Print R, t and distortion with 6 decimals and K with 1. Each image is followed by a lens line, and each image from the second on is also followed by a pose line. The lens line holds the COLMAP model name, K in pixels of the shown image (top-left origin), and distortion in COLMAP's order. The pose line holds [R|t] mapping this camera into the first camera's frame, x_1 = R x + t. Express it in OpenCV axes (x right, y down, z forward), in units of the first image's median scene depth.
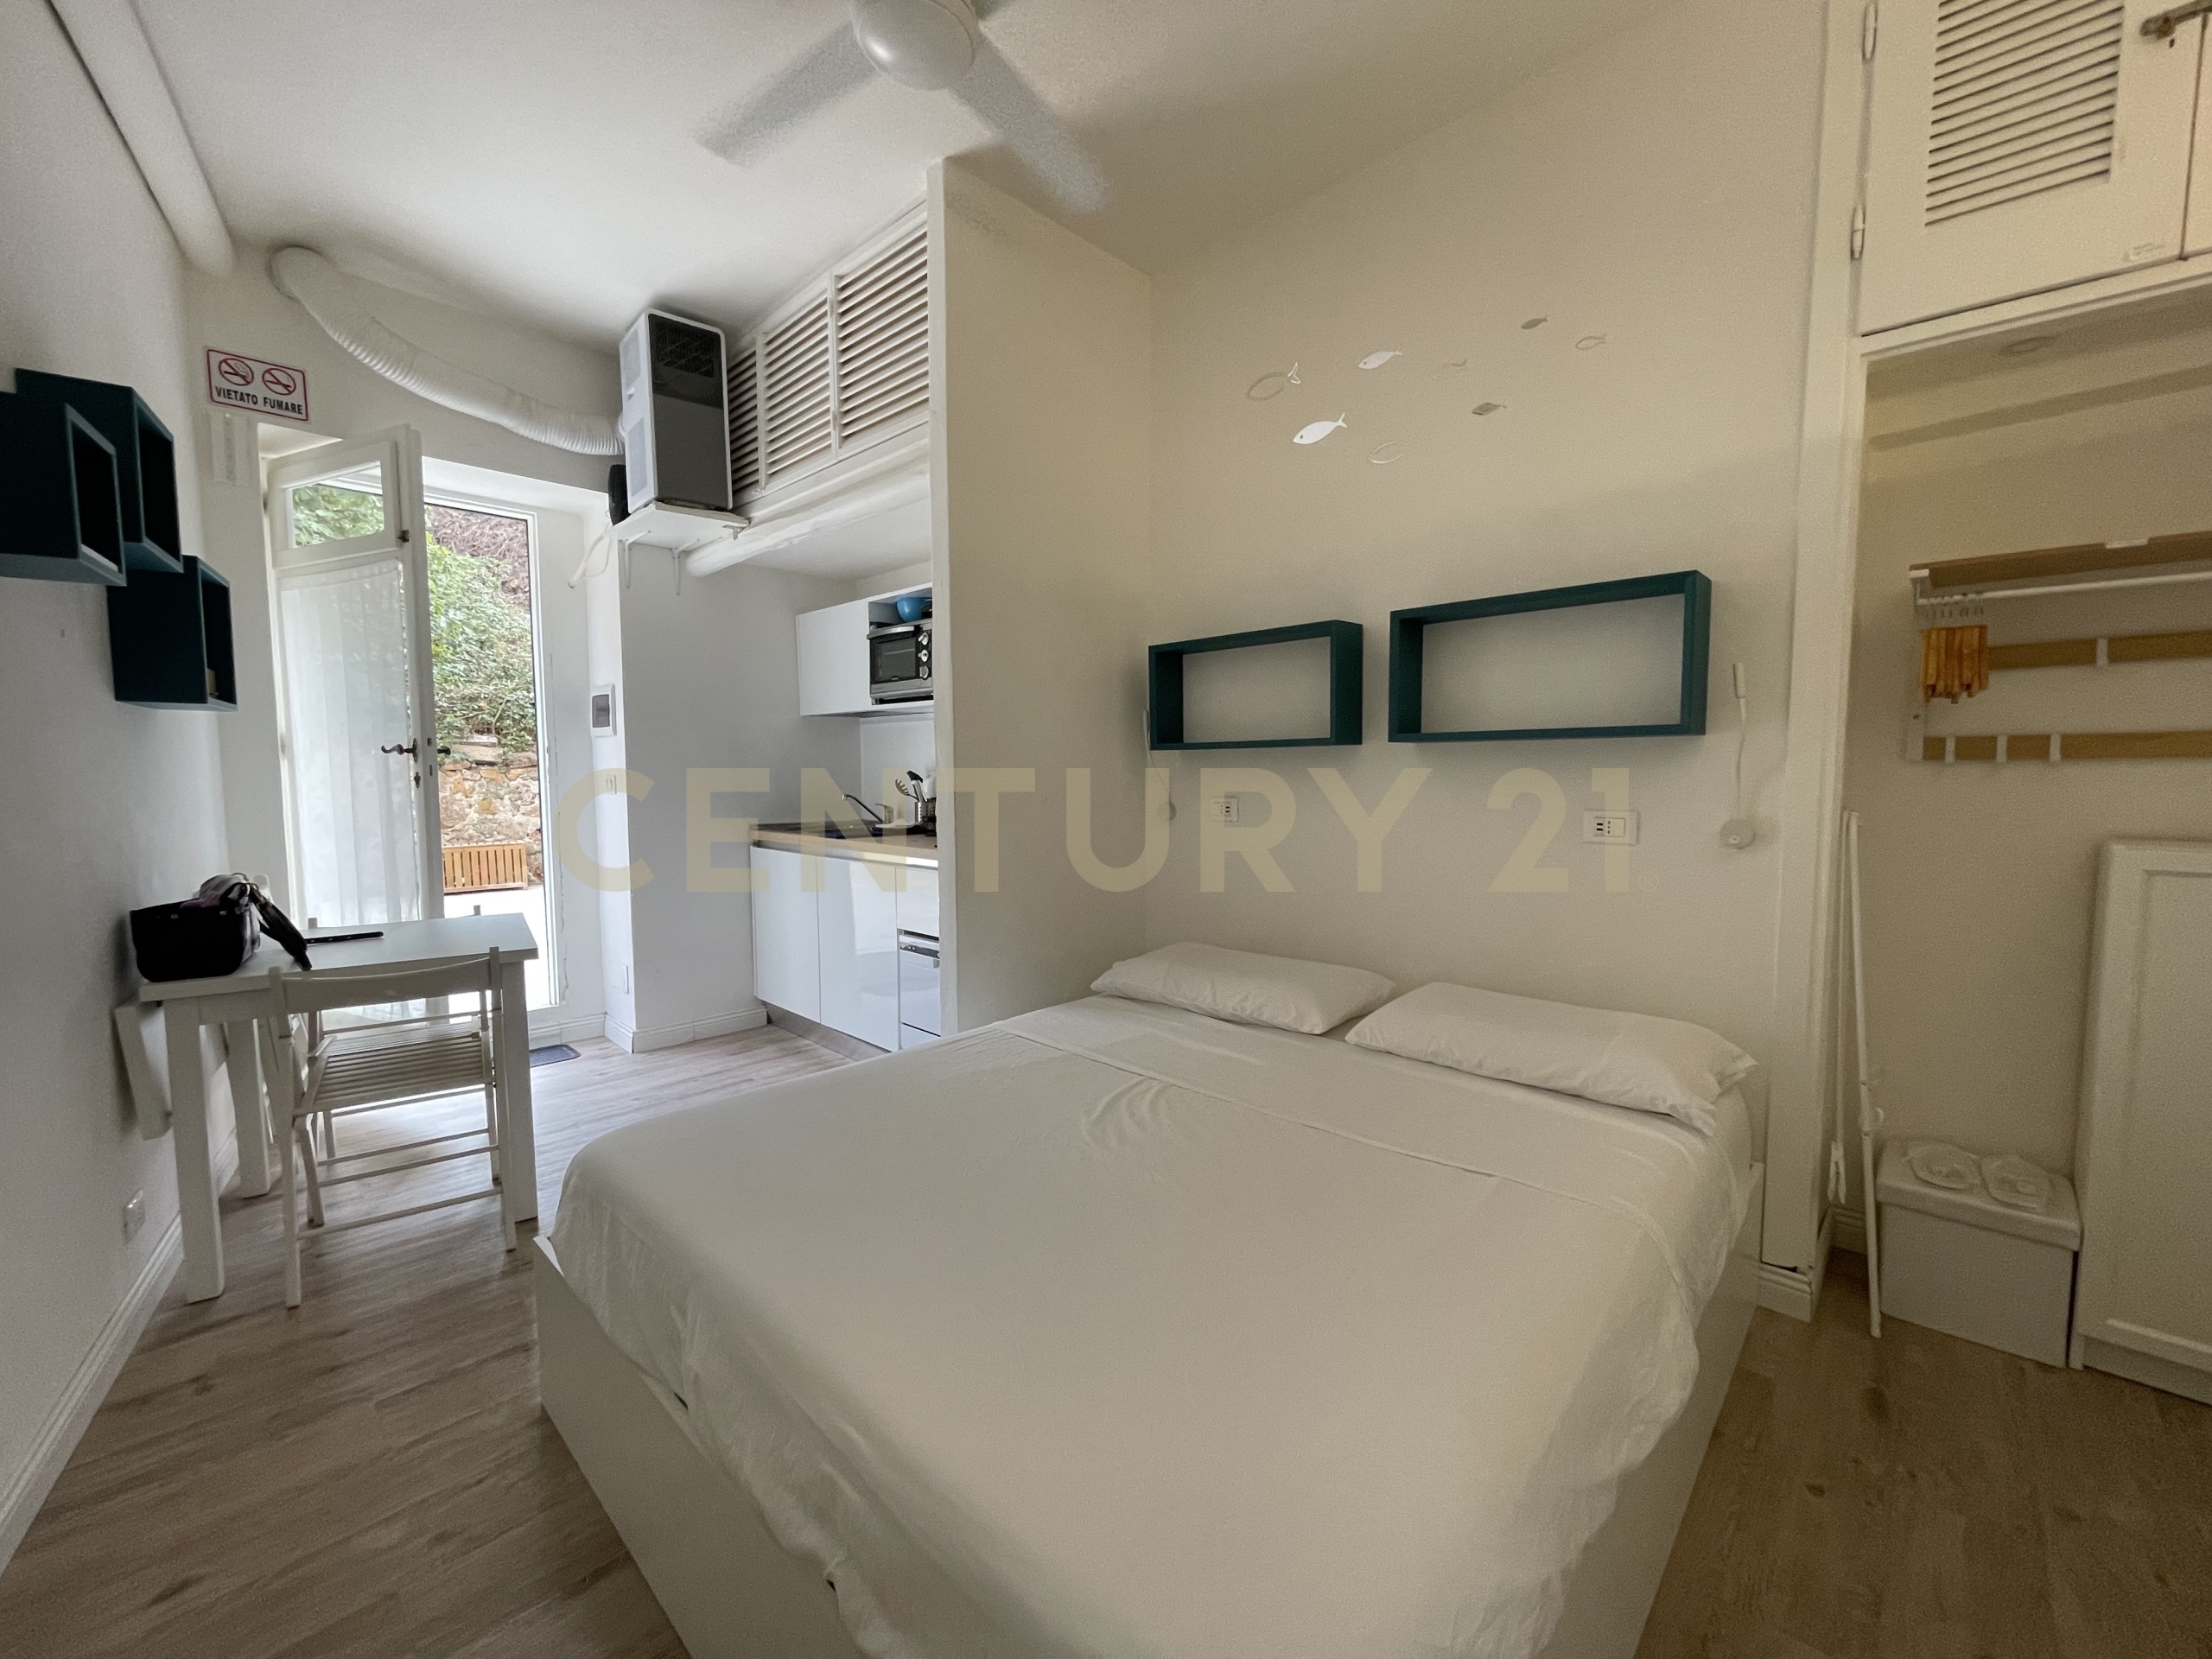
lens RADIAL K [[877.1, 0, 1097.5], [0, 877.1, 833.8], [0, 0, 1]] dist [-0.005045, 0.000231]
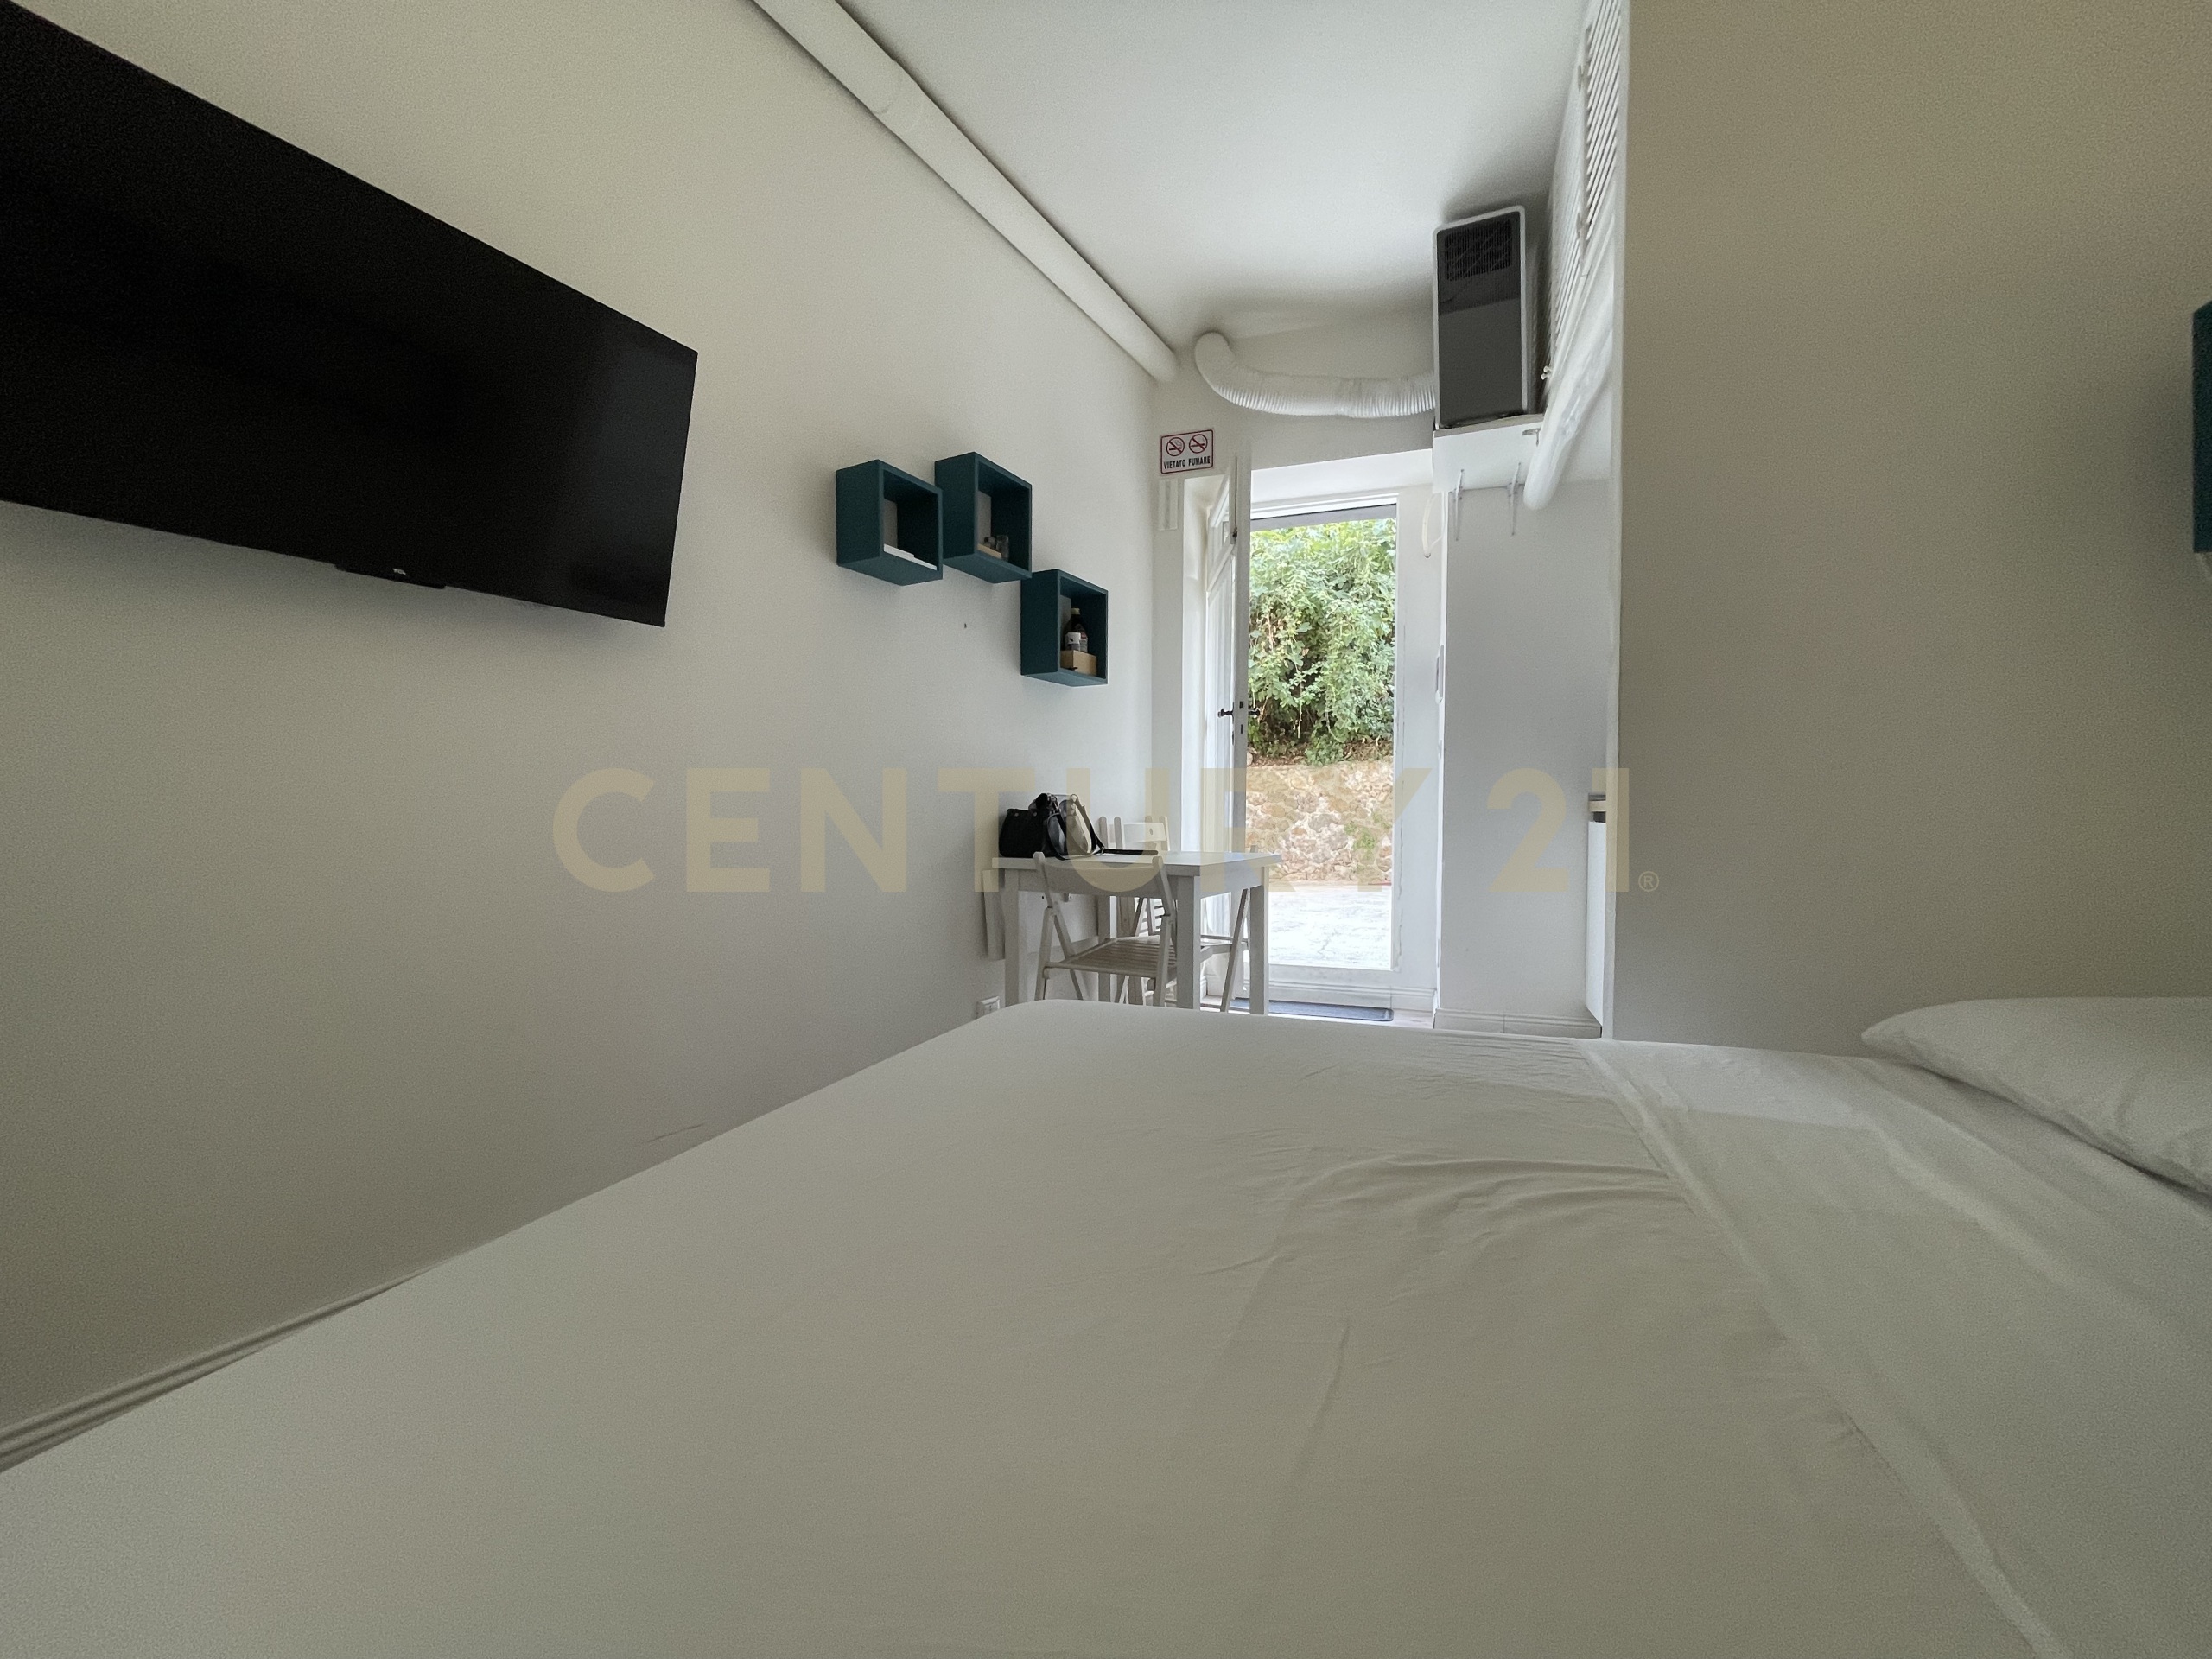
lens RADIAL K [[896.0, 0, 1111.3], [0, 896.0, 834.8], [0, 0, 1]] dist [-0.009675, -0.000069]
pose [[0.411391, 0.024592, -0.911127, 0.248343], [-0.074050, 0.997233, -0.006519, 0.087009], [0.908446, 0.070151, 0.412074, 0.368340]]
